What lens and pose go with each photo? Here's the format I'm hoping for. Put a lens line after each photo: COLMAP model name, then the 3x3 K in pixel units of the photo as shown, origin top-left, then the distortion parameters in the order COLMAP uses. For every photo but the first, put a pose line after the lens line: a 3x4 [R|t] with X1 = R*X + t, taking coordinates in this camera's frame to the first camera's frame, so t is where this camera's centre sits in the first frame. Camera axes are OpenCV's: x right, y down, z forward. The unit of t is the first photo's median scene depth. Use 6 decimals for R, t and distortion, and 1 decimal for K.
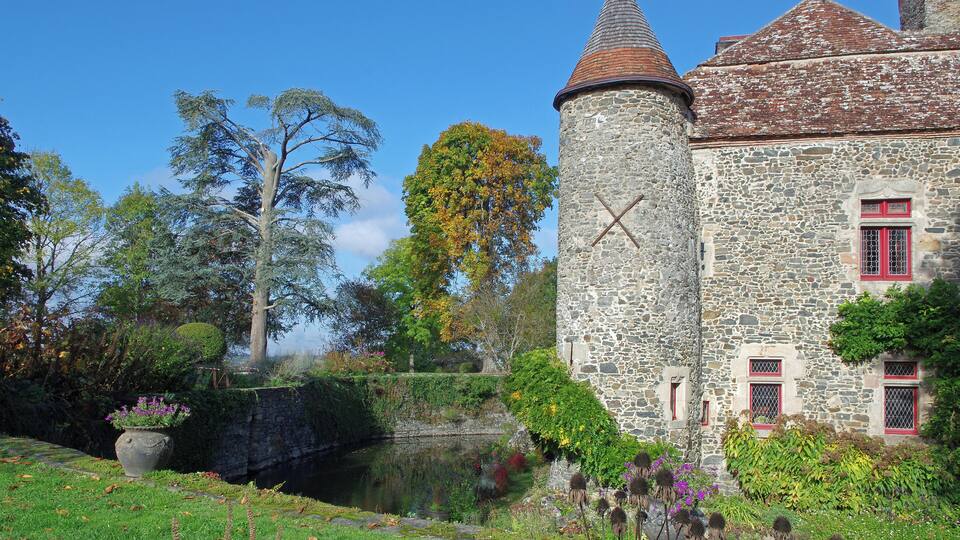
lens RADIAL K [[809.3, 0, 479.0], [0, 809.3, 288.2], [0, 0, 1]] dist [-0.001195, 0.067937]
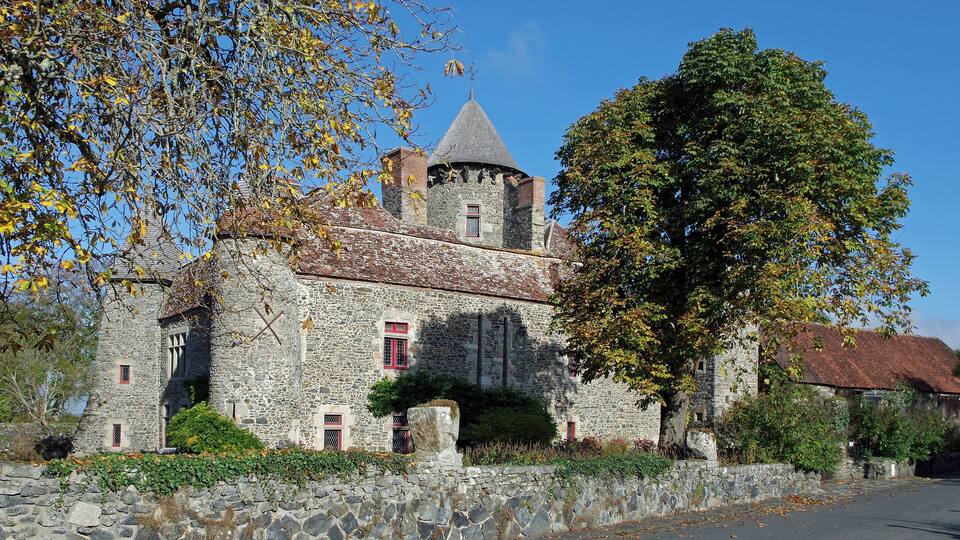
lens RADIAL K [[809.3, 0, 479.0], [0, 809.3, 288.2], [0, 0, 1]] dist [-0.001195, 0.067937]
pose [[0.730146, 0.106996, 0.674862, -0.560595], [-0.068859, 0.994158, -0.083118, -0.050483], [-0.679813, 0.014218, 0.733248, -0.406191]]
